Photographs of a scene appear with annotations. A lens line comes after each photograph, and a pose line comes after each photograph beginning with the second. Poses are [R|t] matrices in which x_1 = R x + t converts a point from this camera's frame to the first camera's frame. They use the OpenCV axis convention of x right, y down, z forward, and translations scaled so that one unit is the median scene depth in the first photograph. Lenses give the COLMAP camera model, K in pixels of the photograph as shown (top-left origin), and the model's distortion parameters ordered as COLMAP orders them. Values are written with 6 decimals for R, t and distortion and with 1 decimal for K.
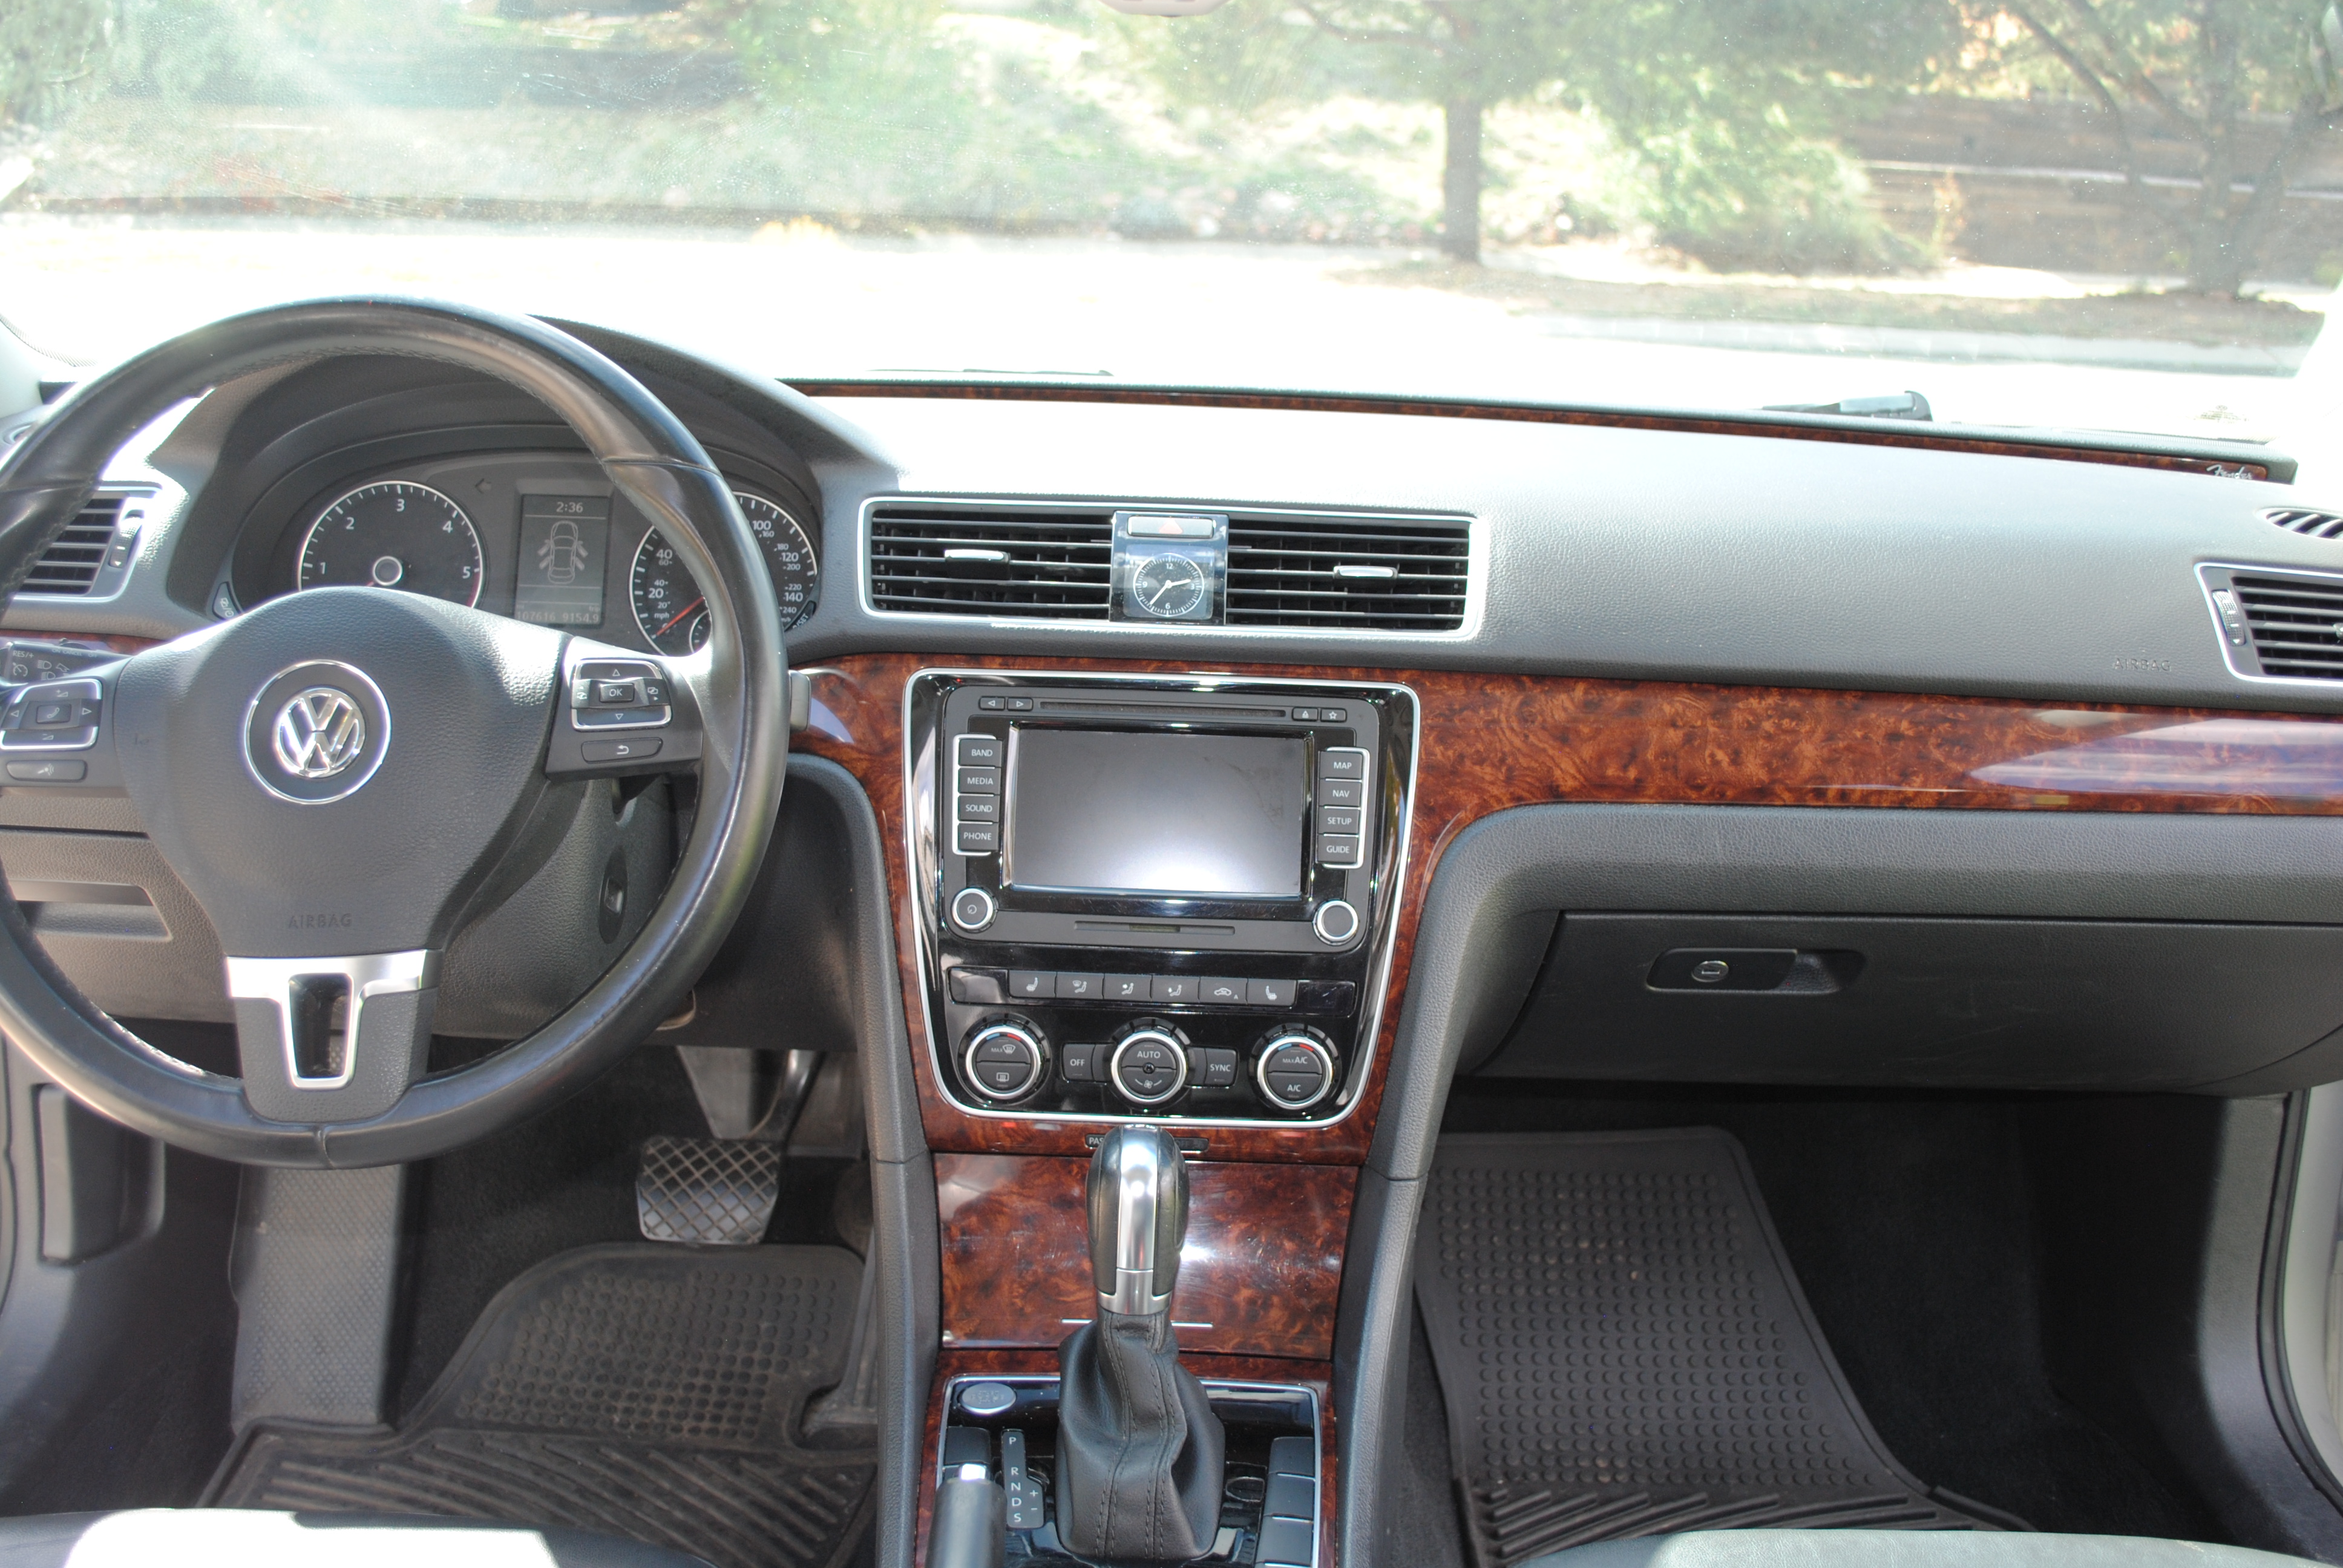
lens RADIAL K [[2125.7, 0, 1163.8], [0, 2125.7, 791.2], [0, 0, 1]] dist [-0.066949, 0.000000]
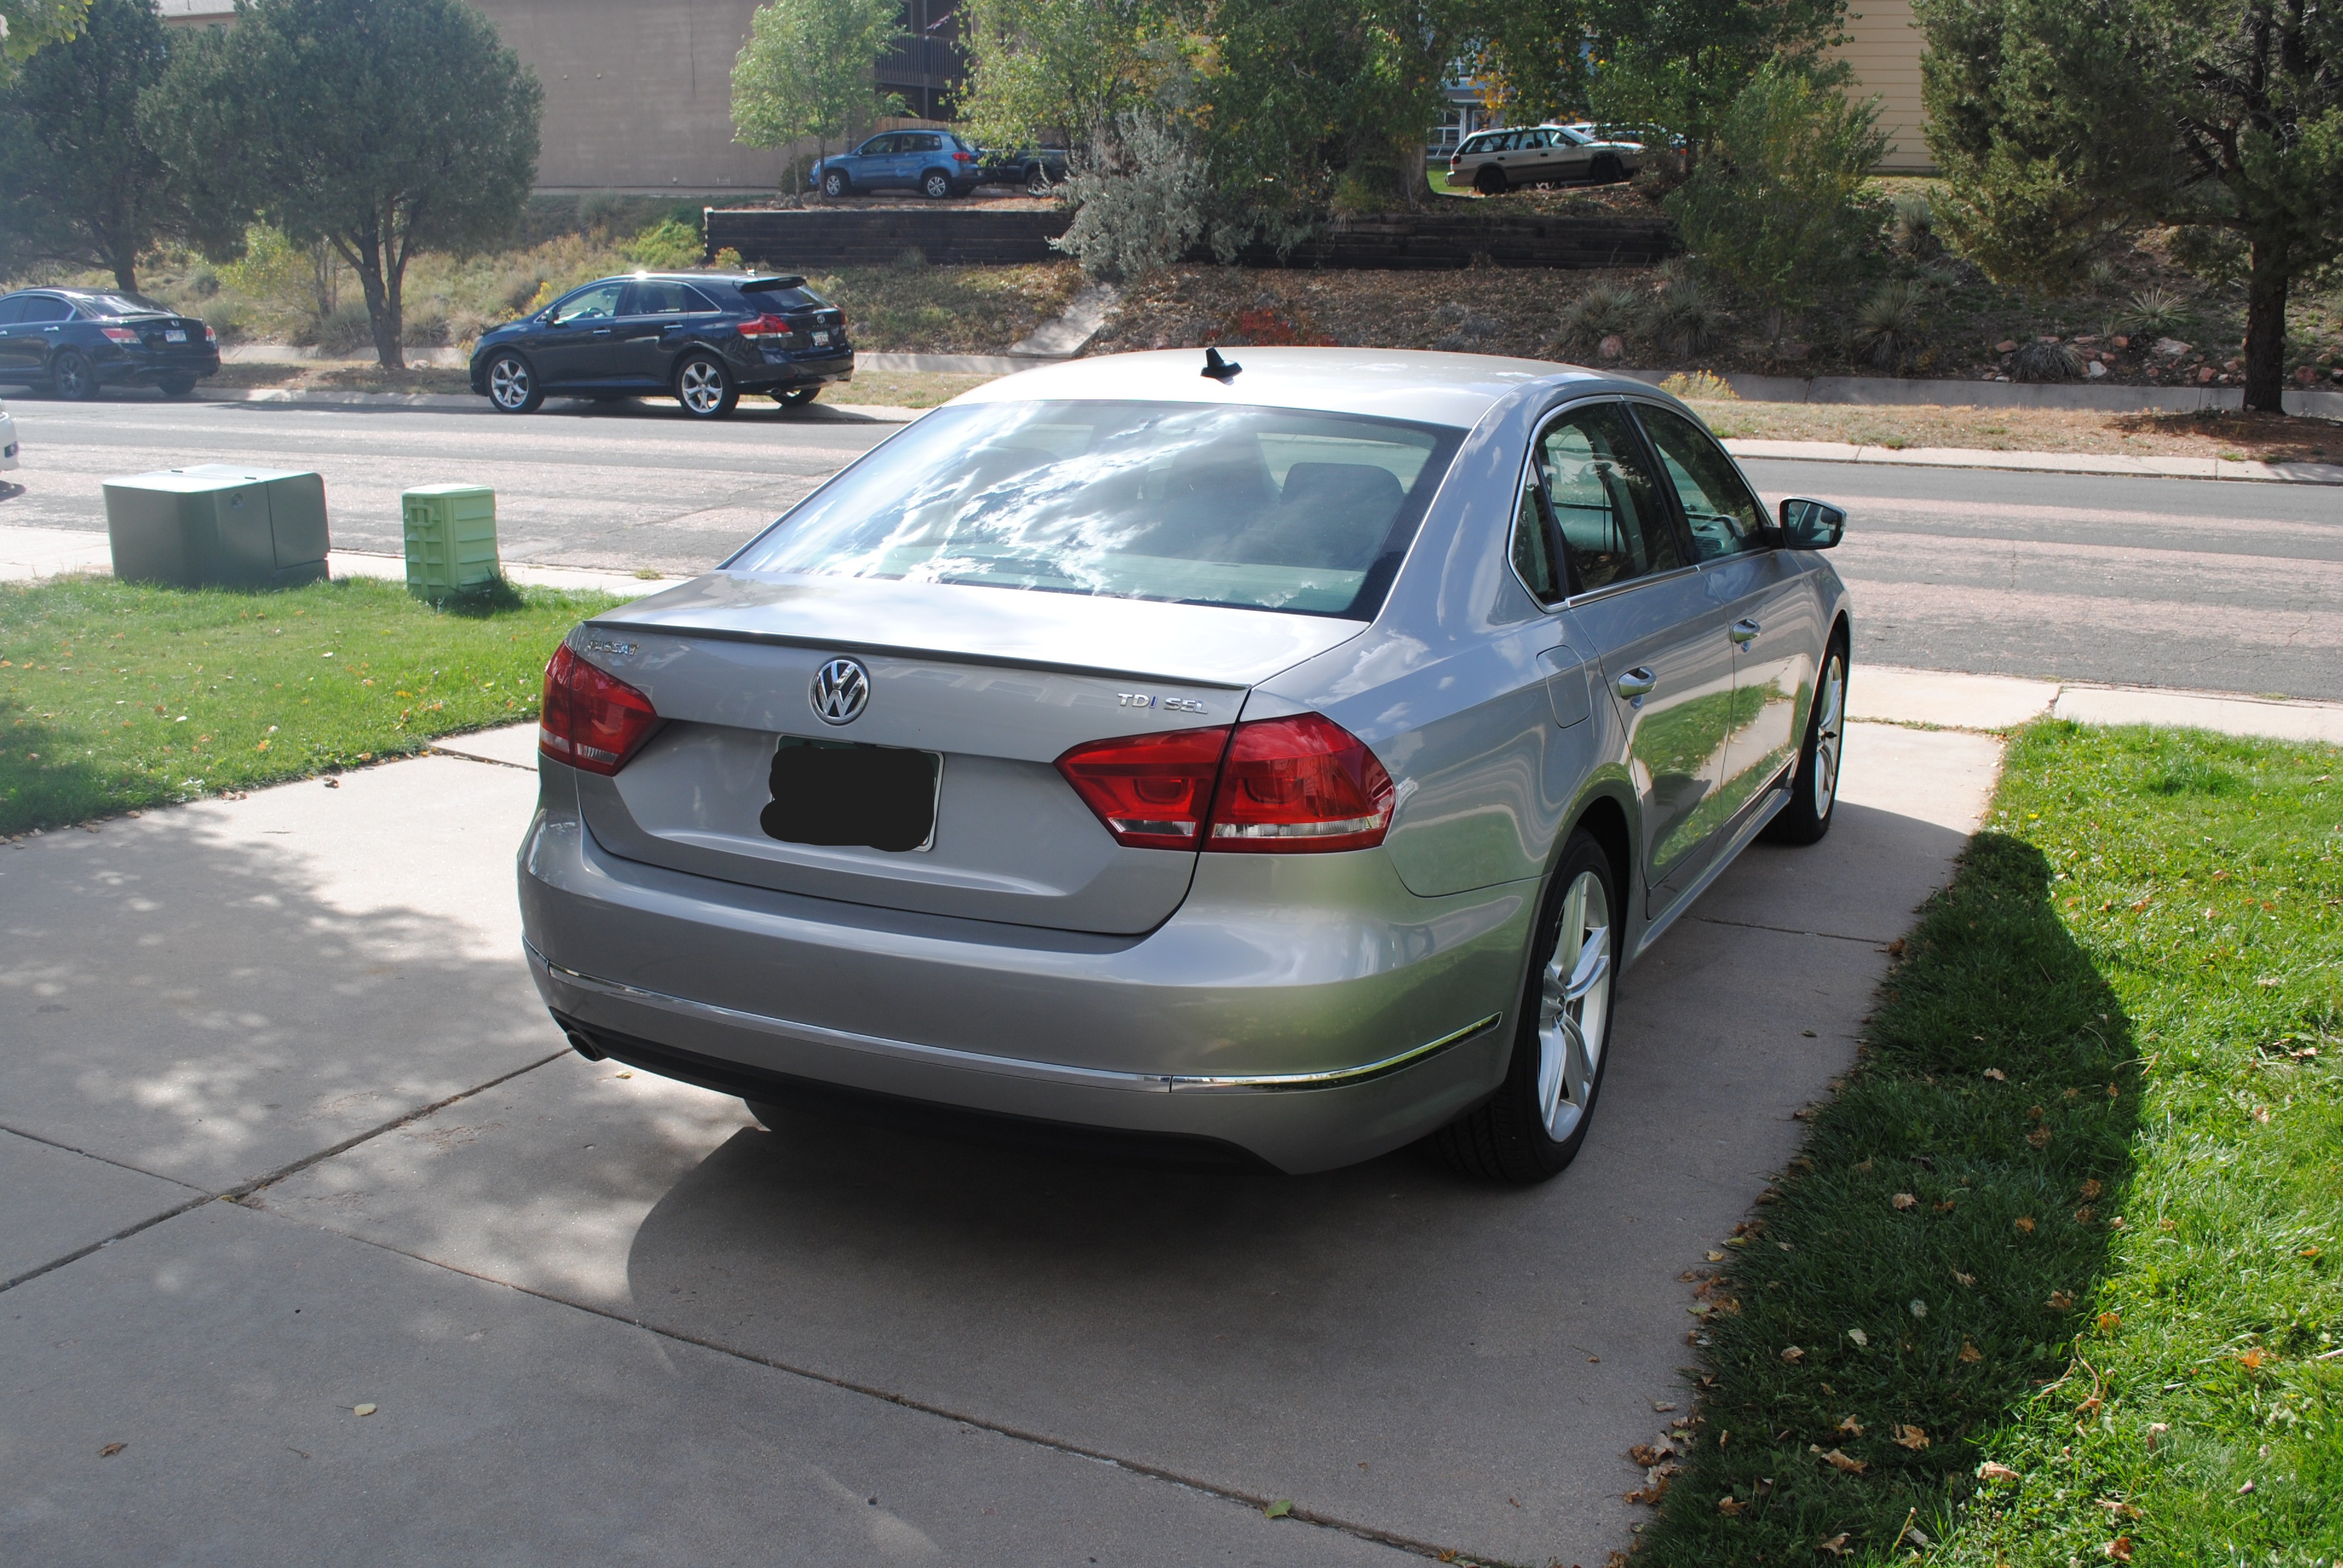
lens RADIAL K [[2125.7, 0, 1165.4], [0, 2125.7, 781.6], [0, 0, 1]] dist [-0.066949, 0.000000]
pose [[0.904435, 0.070447, -0.420755, 0.054255], [-0.096046, 0.994576, -0.039935, 0.027425], [0.415659, 0.076530, 0.906295, -0.139603]]
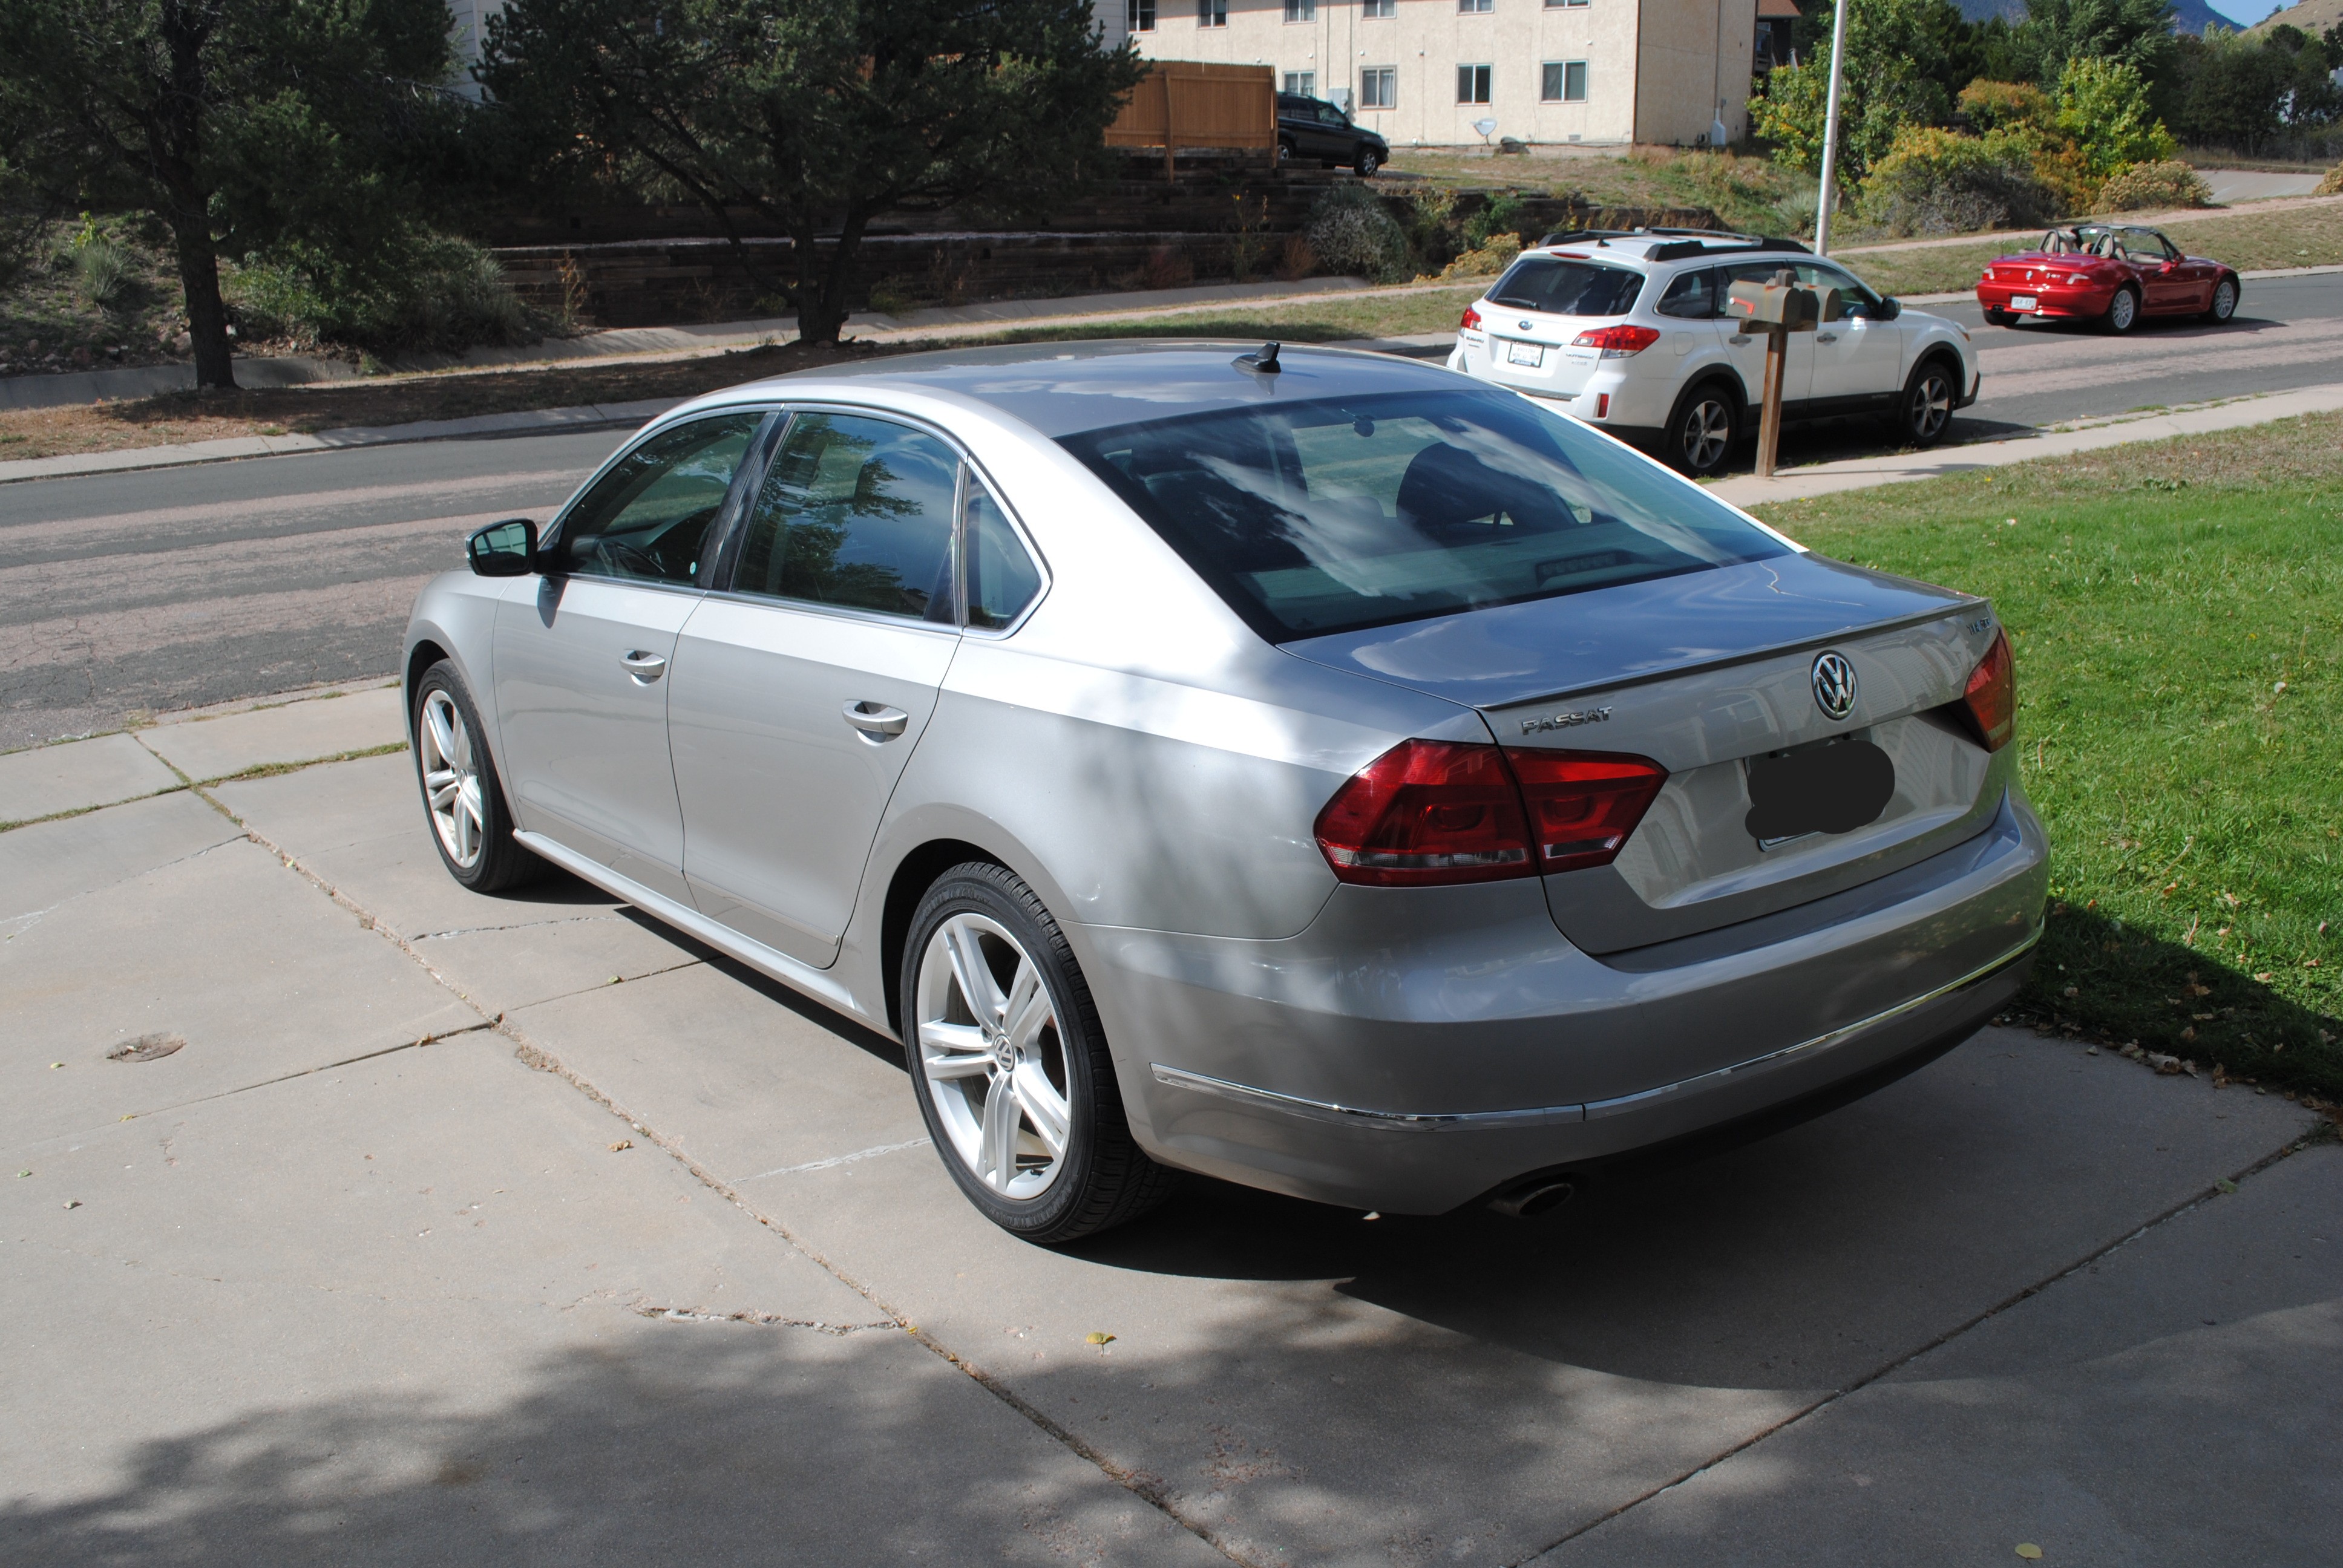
lens RADIAL K [[2125.7, 0, 1198.8], [0, 2125.7, 775.0], [0, 0, 1]] dist [-0.066949, 0.000000]
pose [[0.789259, -0.212653, 0.576064, -0.080404], [0.229318, 0.972322, 0.044745, 0.013769], [-0.569635, 0.096787, 0.816179, -0.119957]]
